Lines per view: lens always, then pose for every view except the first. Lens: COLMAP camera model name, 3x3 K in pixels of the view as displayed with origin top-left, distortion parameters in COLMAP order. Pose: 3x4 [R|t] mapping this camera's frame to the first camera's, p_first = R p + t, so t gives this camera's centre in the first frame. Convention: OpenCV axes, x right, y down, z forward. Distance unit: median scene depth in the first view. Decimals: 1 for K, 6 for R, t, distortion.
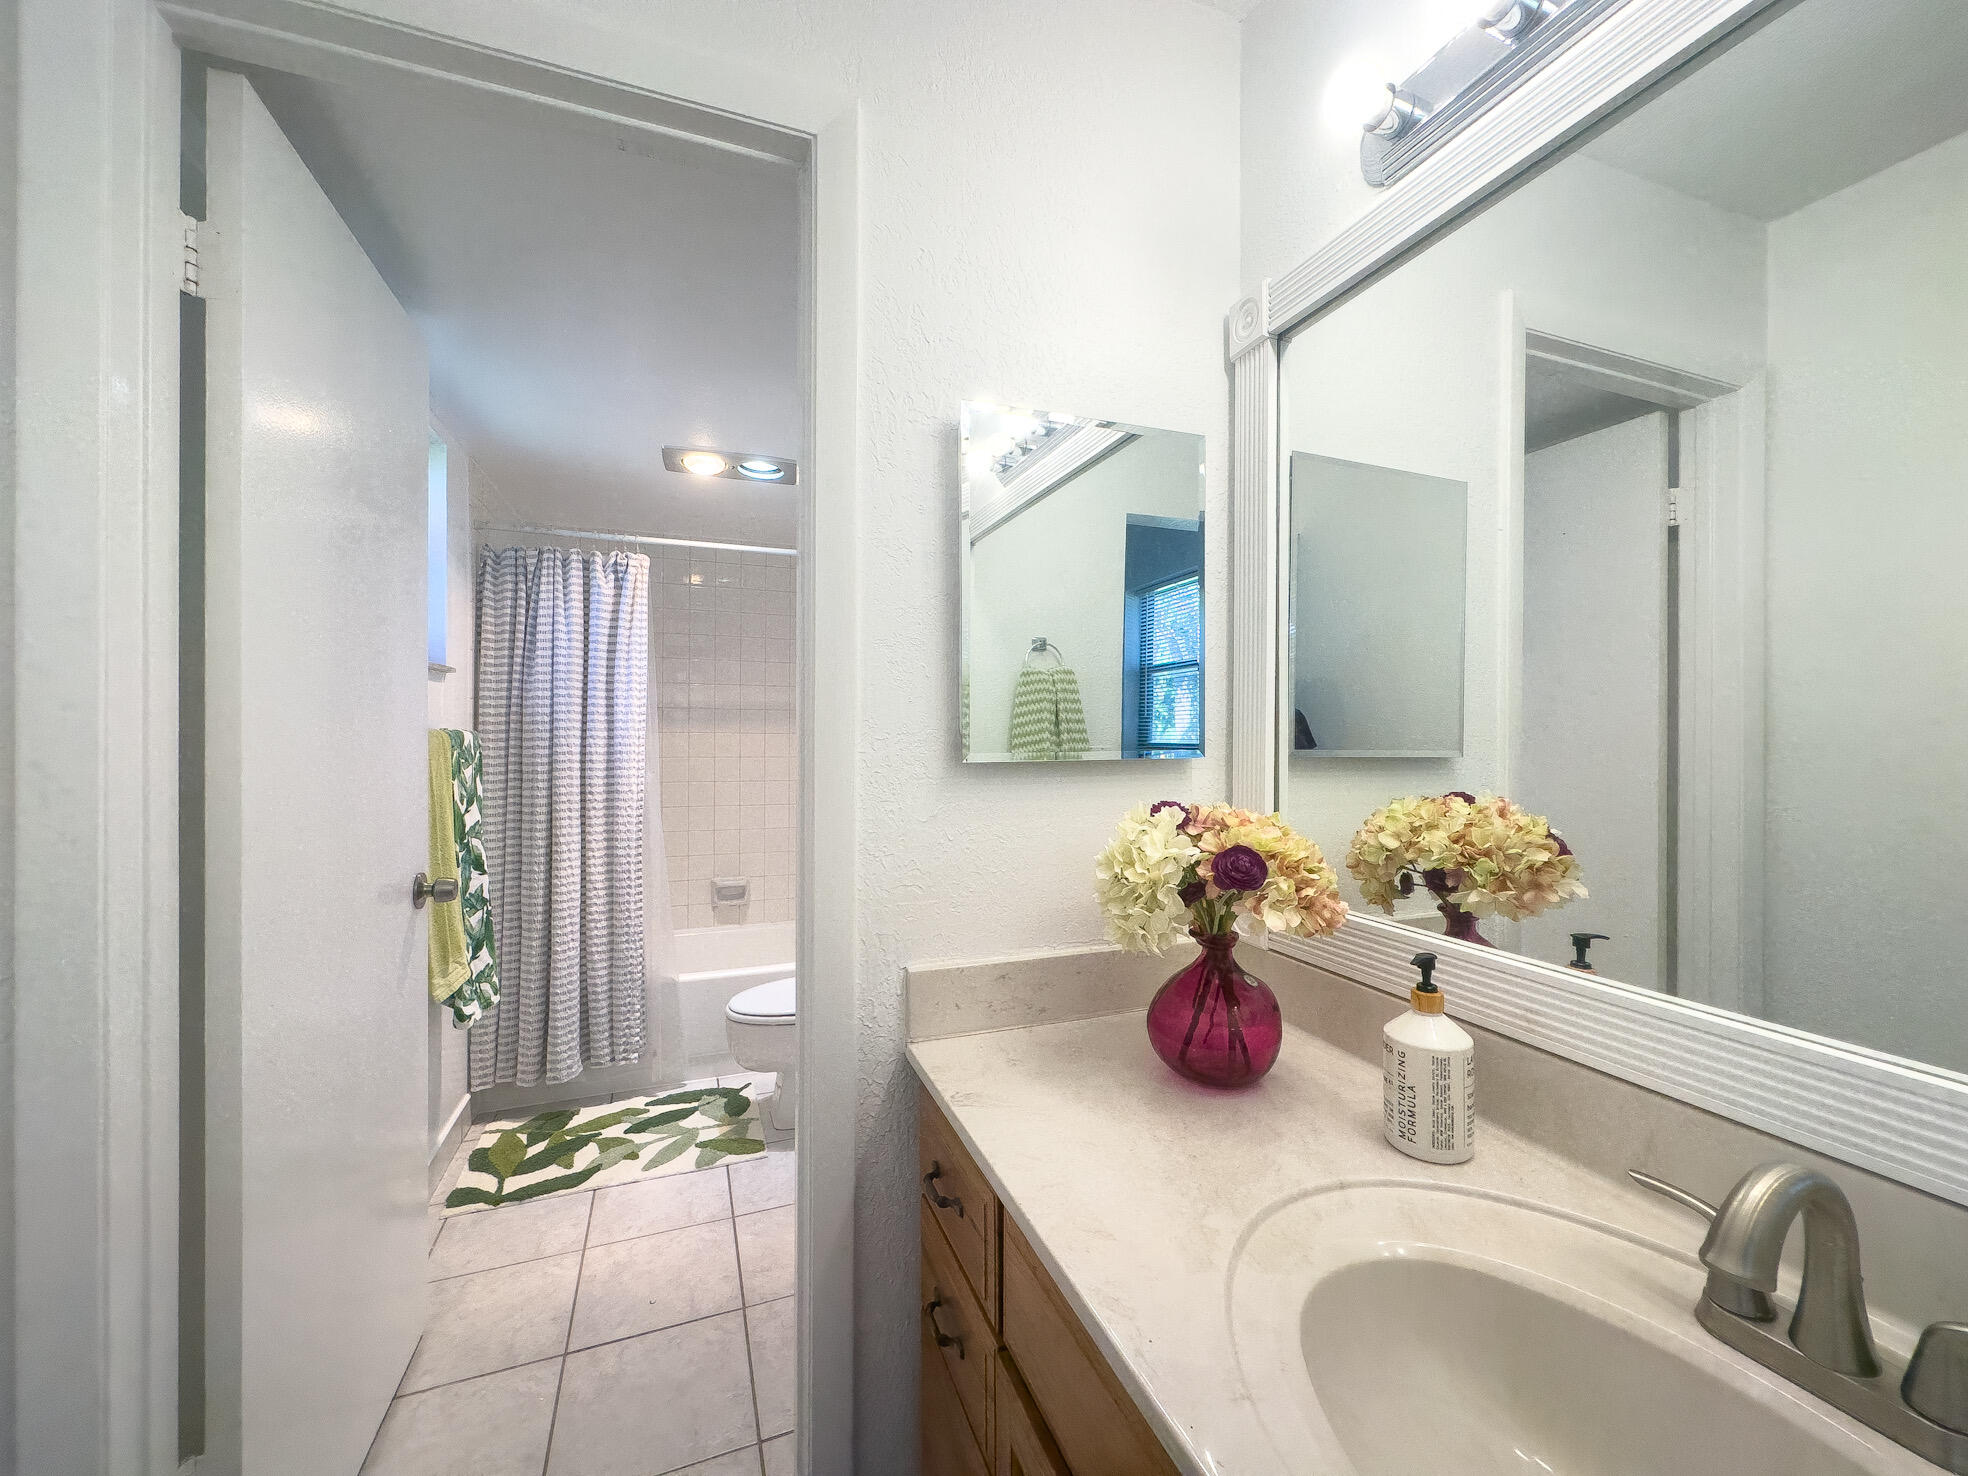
lens RADIAL K [[783.8, 0, 985.7], [0, 783.8, 735.0], [0, 0, 1]] dist [-0.005401, 0.001107]
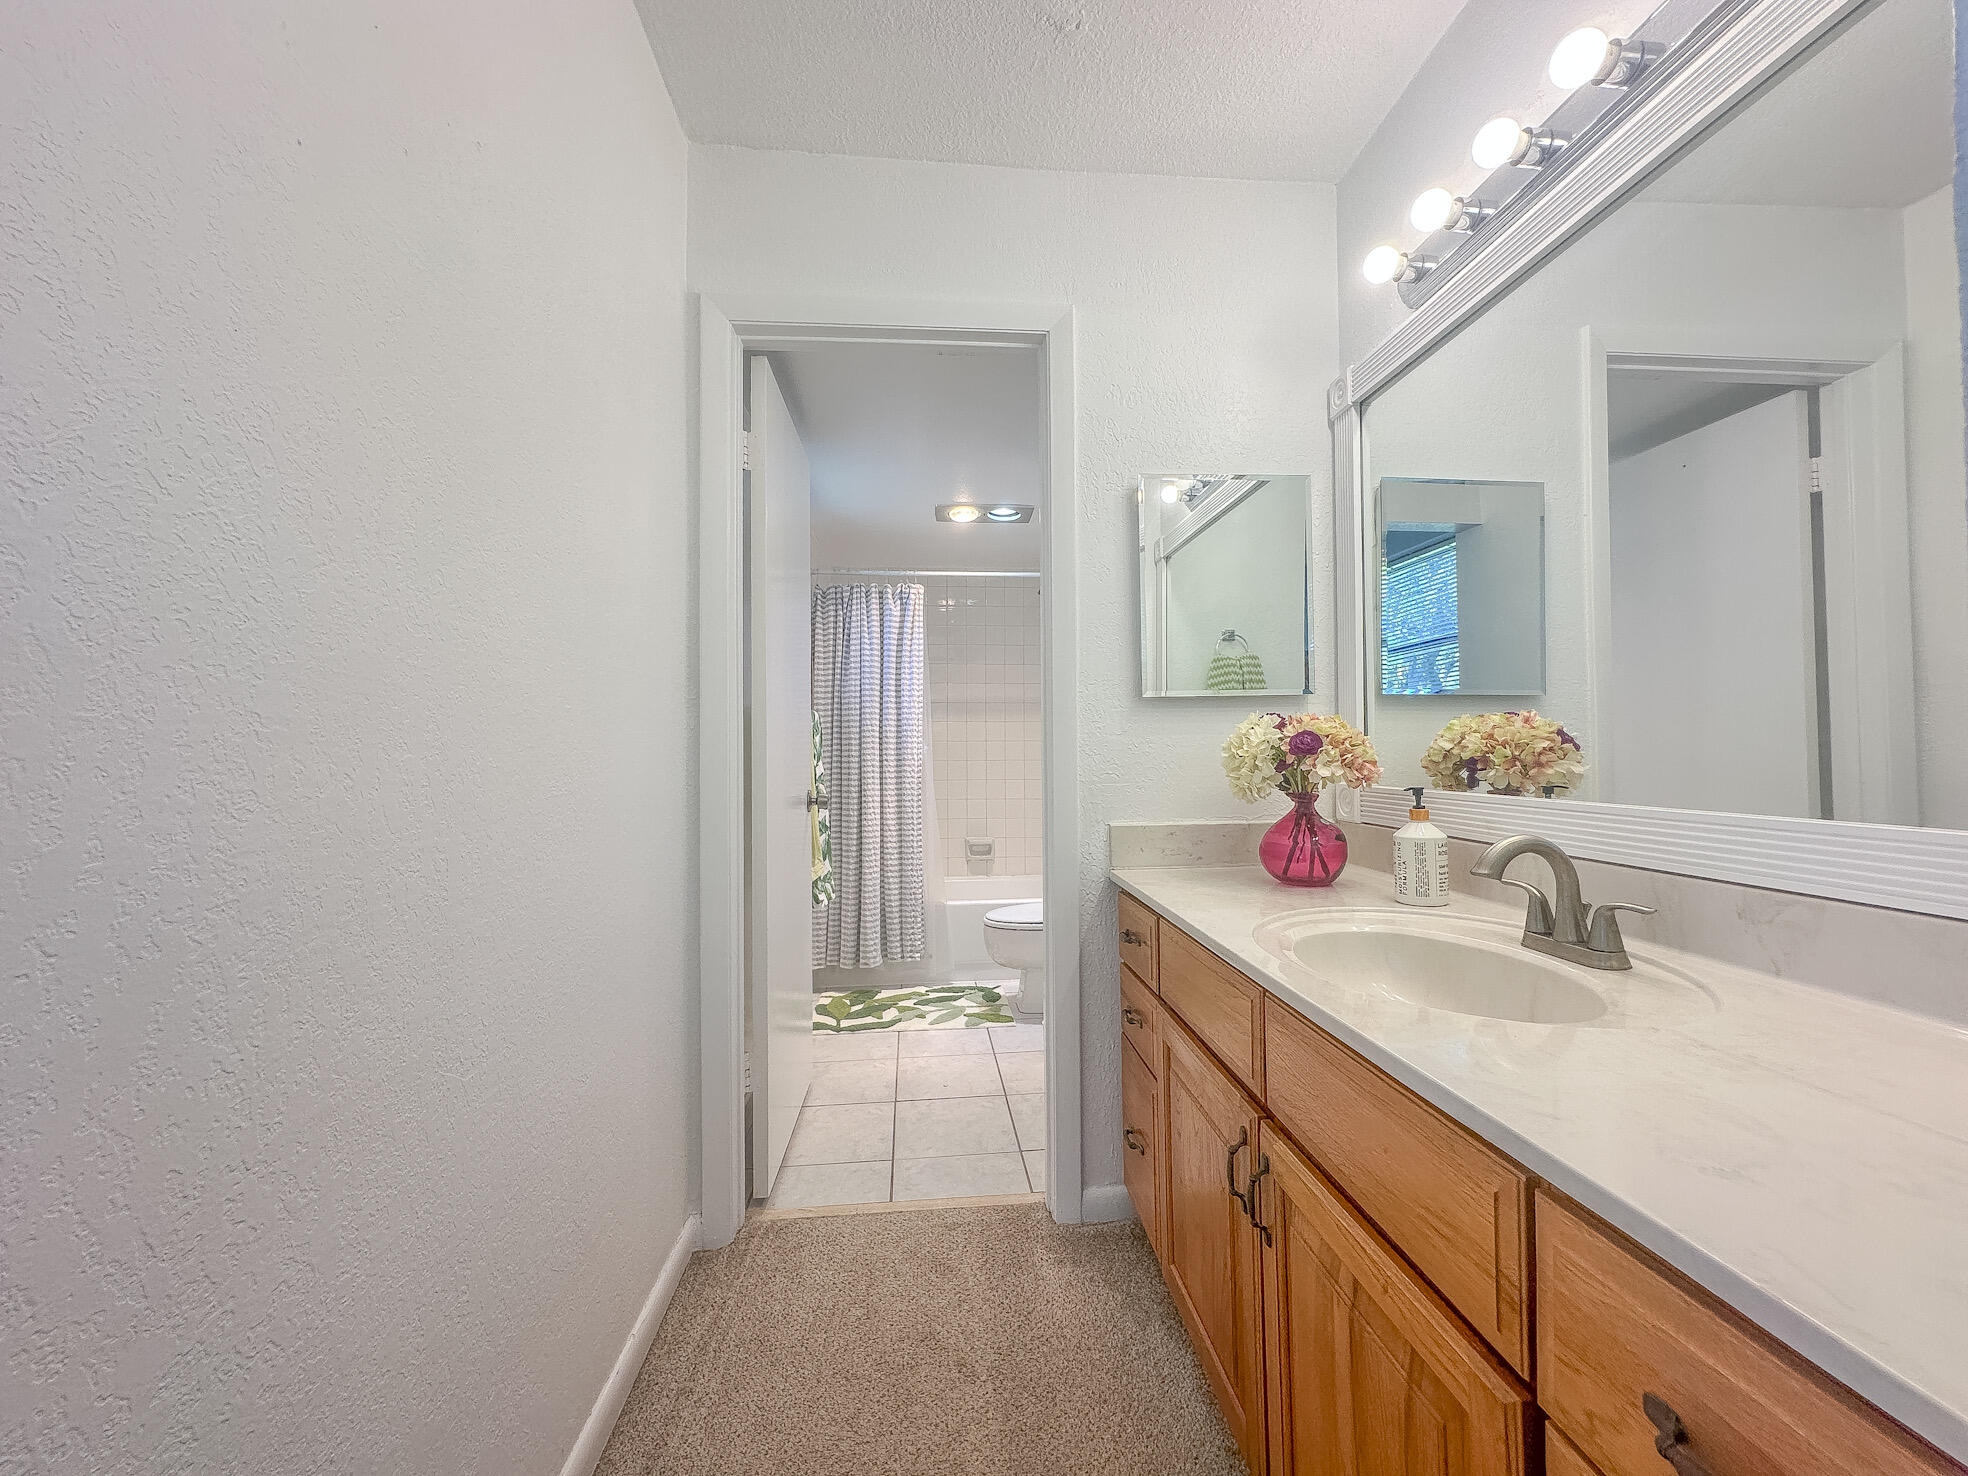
lens RADIAL K [[783.8, 0, 984.8], [0, 783.8, 736.2], [0, 0, 1]] dist [-0.005401, 0.001107]
pose [[0.959910, -0.015268, -0.279893, 0.062787], [0.010113, 0.999752, -0.019855, 0.084481], [0.280127, 0.016228, 0.959826, -0.371992]]
